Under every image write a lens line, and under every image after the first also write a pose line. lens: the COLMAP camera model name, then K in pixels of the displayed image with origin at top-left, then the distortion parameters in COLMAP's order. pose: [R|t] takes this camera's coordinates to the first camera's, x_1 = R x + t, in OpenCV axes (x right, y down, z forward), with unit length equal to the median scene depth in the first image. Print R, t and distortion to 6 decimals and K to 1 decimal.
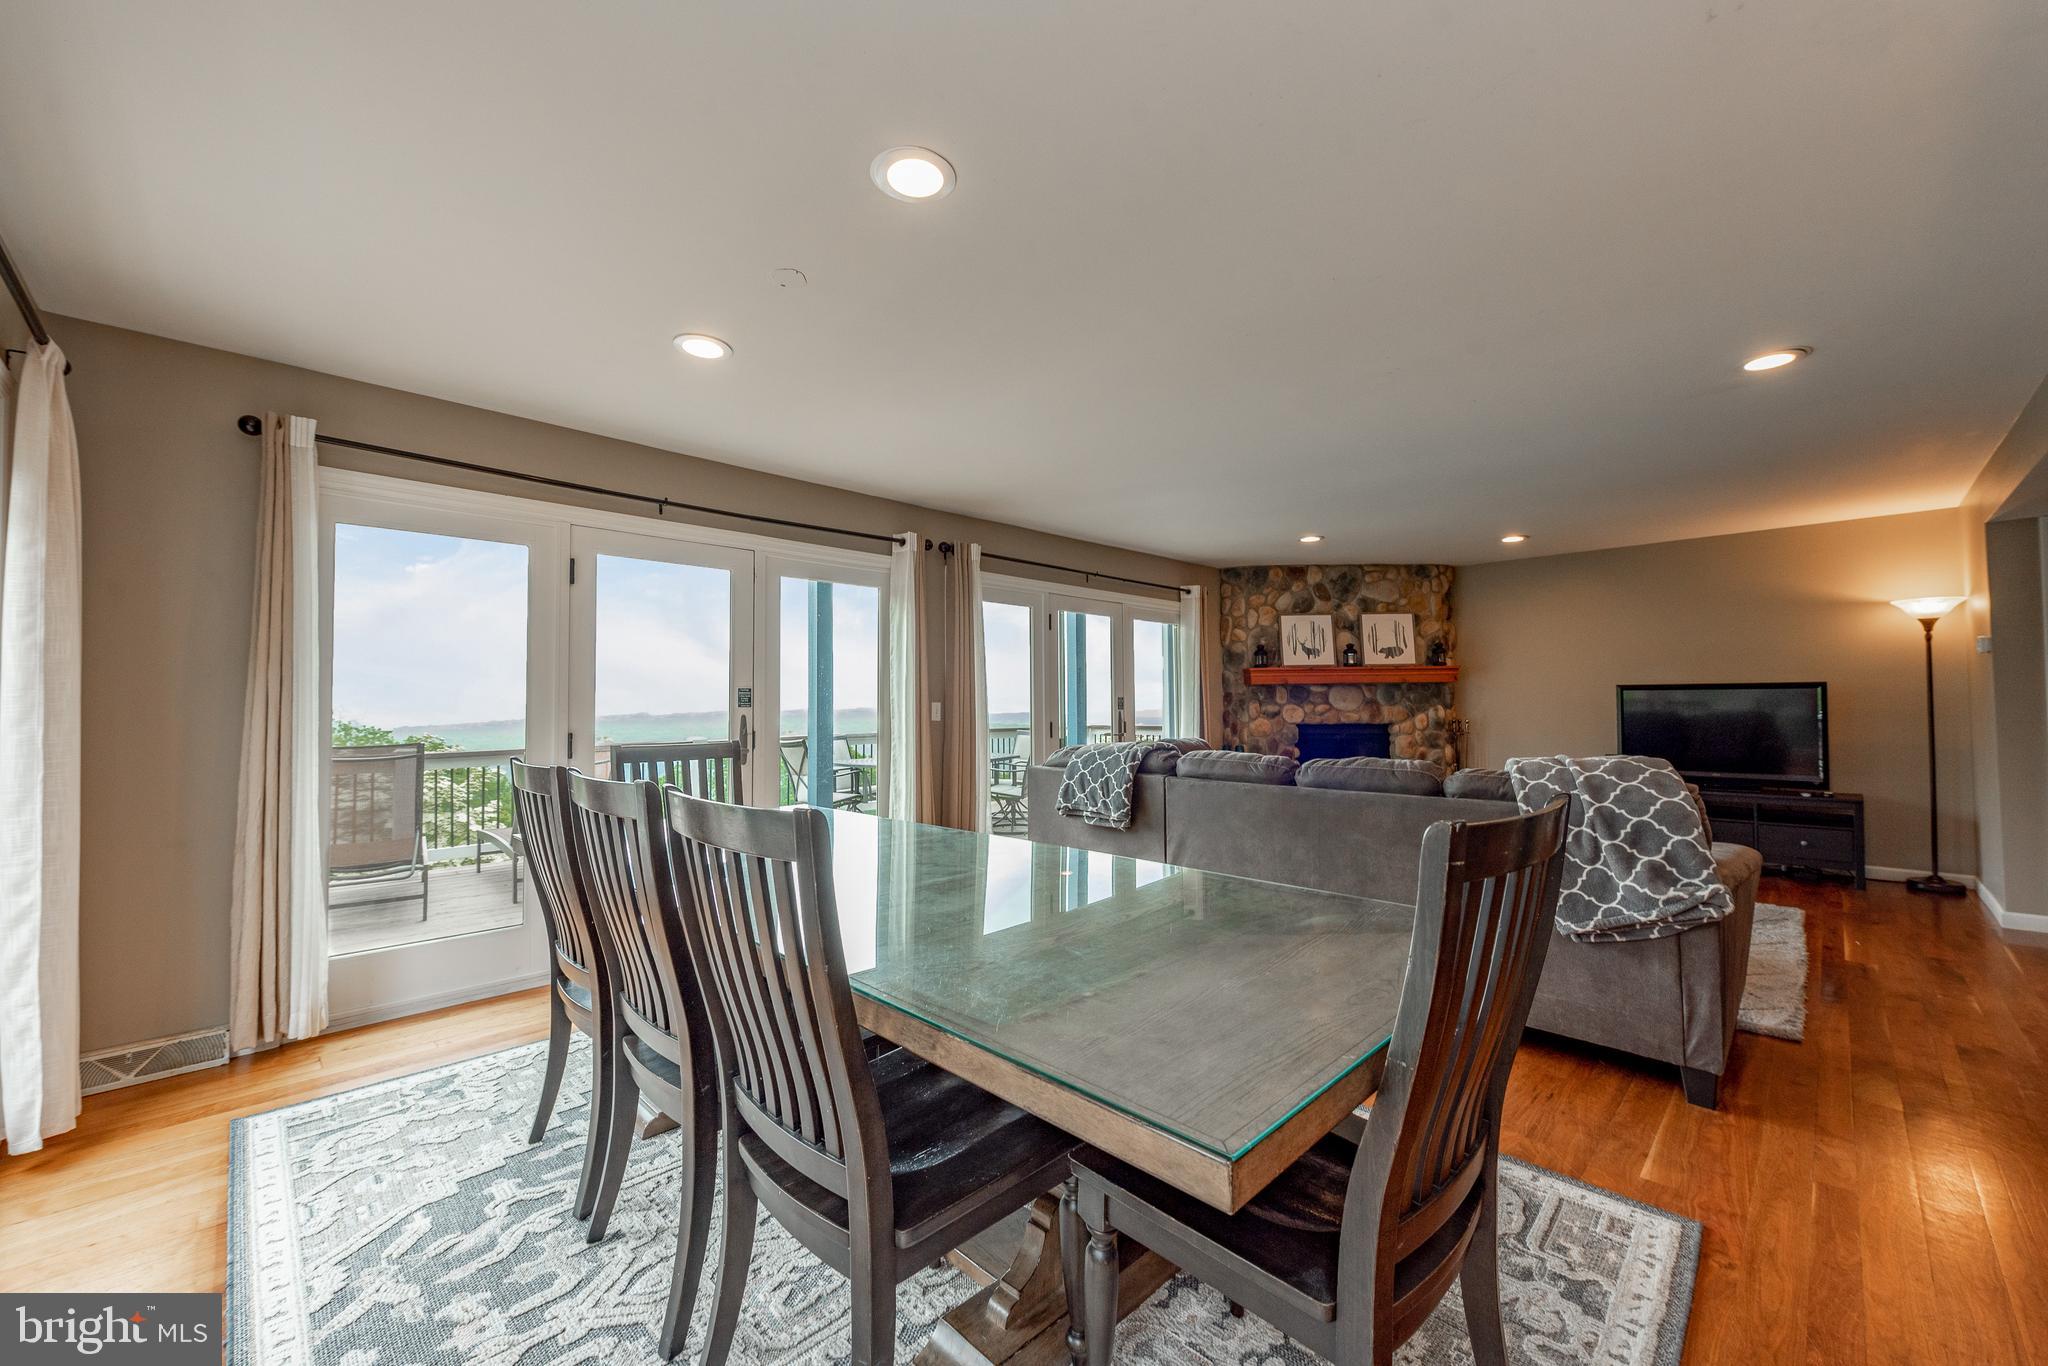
lens RADIAL K [[799.6, 0, 1024.5], [0, 799.6, 684.5], [0, 0, 1]] dist [0.006559, -0.003075]
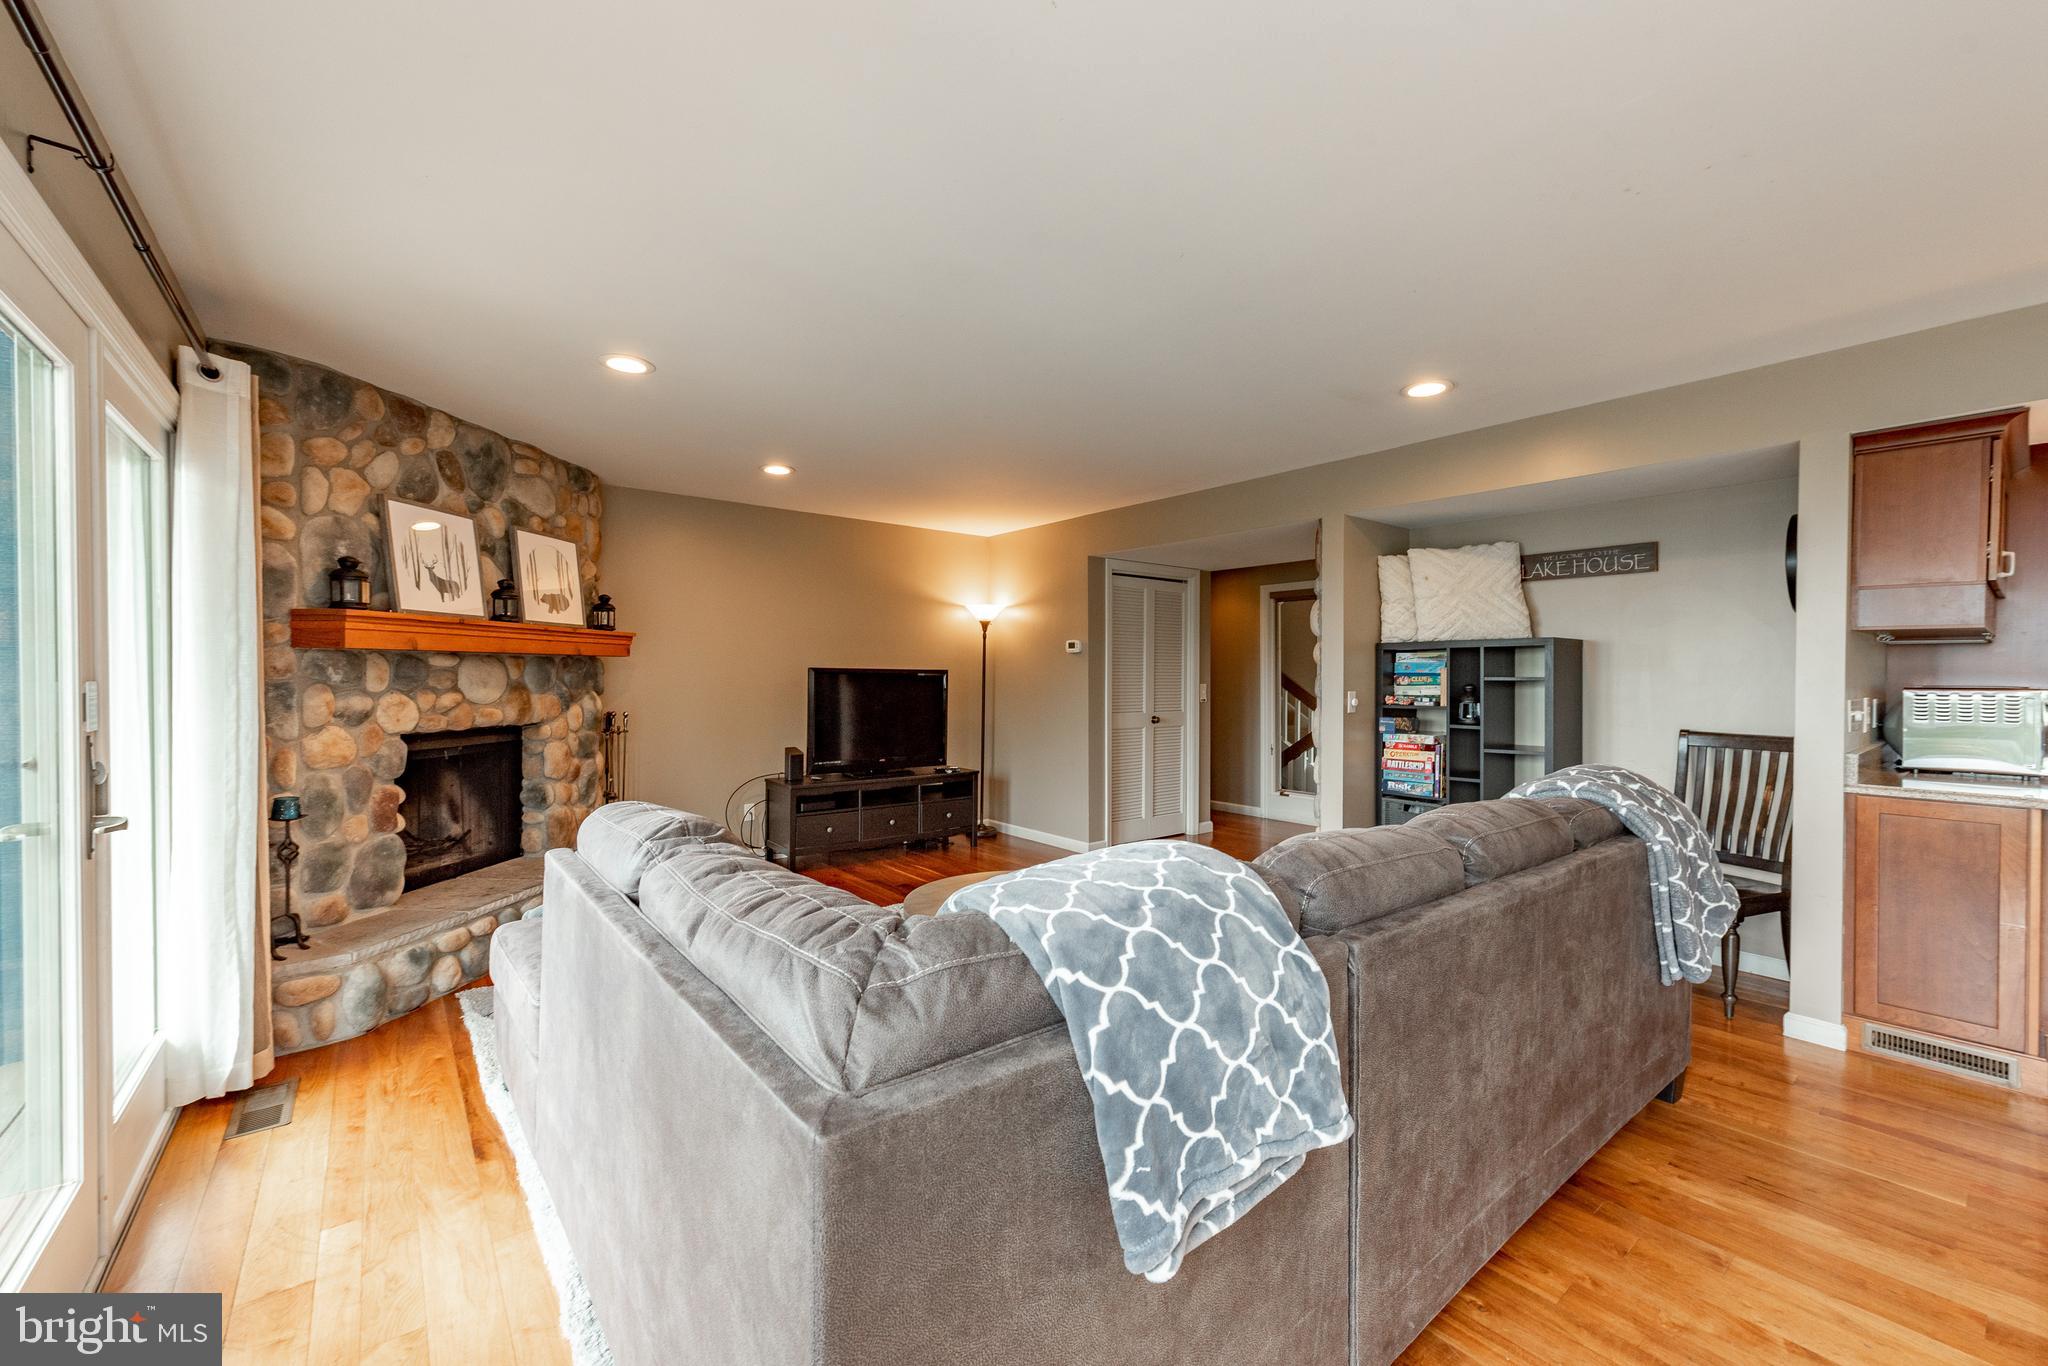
lens RADIAL K [[799.6, 0, 1015.5], [0, 799.6, 683.9], [0, 0, 1]] dist [0.006559, -0.003075]
pose [[0.114889, -0.003115, 0.993373, -0.091329], [-0.029838, 0.999533, 0.006585, 0.005271], [-0.992930, -0.030397, 0.114742, 0.589647]]
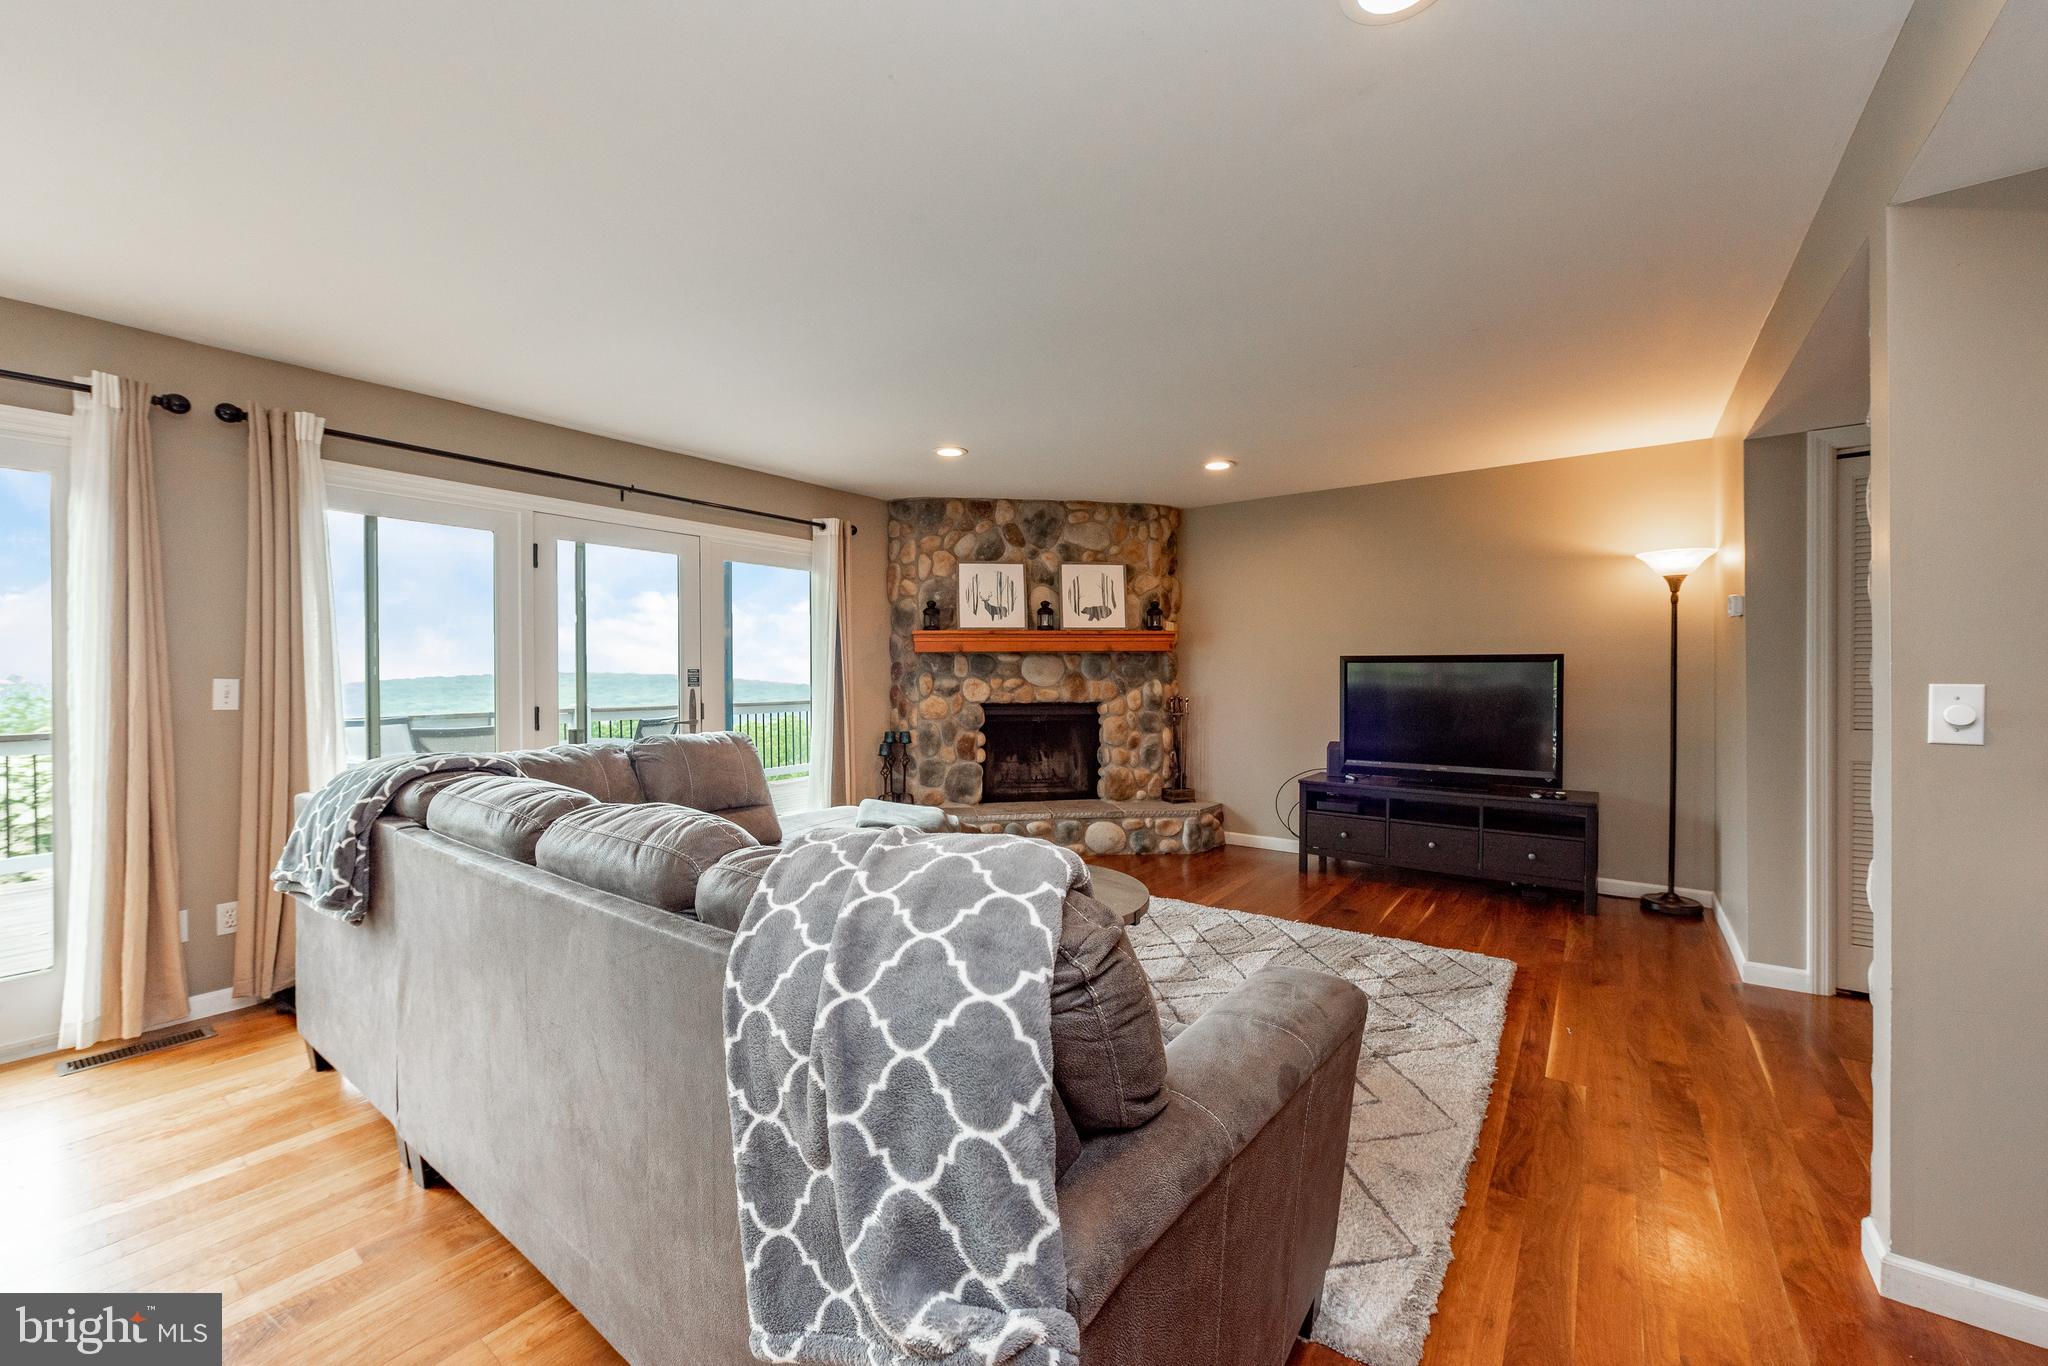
lens RADIAL K [[799.6, 0, 1023.4], [0, 799.6, 677.9], [0, 0, 1]] dist [0.006559, -0.003075]
pose [[0.987155, 0.002251, 0.159751, 0.258407], [-0.007636, 0.999423, 0.033099, -0.001509], [-0.159584, -0.033894, 0.986602, 0.224689]]
